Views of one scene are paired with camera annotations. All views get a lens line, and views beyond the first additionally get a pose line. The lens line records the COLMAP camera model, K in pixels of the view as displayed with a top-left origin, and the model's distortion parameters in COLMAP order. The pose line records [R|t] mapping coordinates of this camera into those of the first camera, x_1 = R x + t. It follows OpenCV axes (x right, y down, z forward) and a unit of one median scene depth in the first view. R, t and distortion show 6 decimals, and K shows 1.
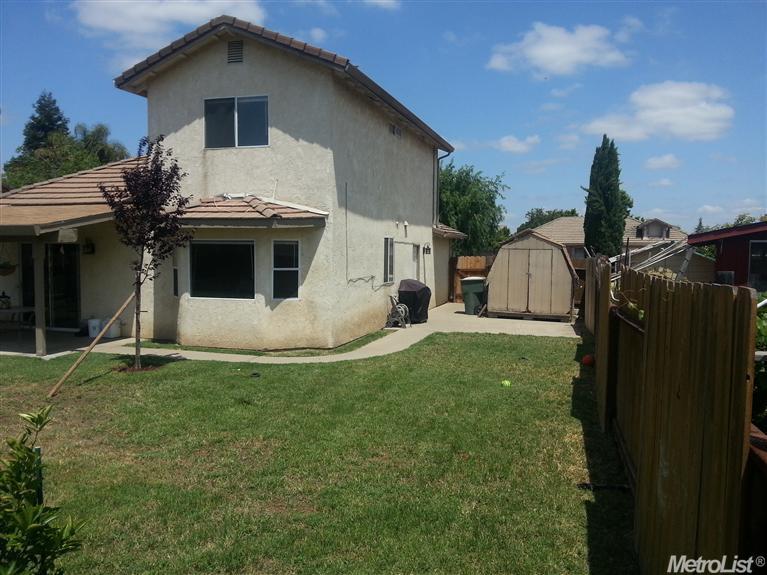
lens RADIAL K [[645.9, 0, 383.8], [0, 645.9, 286.2], [0, 0, 1]] dist [-0.002987, -0.006691]
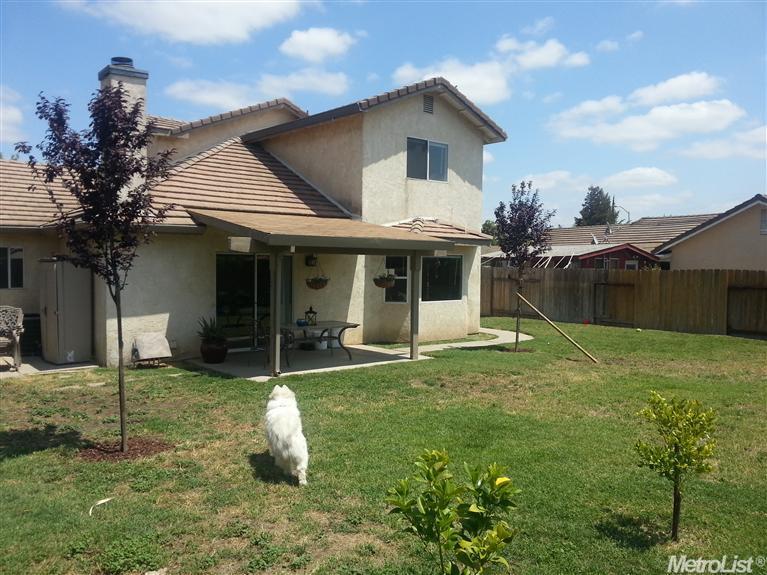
lens RADIAL K [[645.9, 0, 383.3], [0, 645.9, 290.5], [0, 0, 1]] dist [-0.002987, -0.006691]
pose [[0.552719, -0.036606, 0.832564, -1.316192], [0.040107, 0.999046, 0.017299, -0.027850], [-0.832402, 0.023830, 0.553659, 0.386214]]
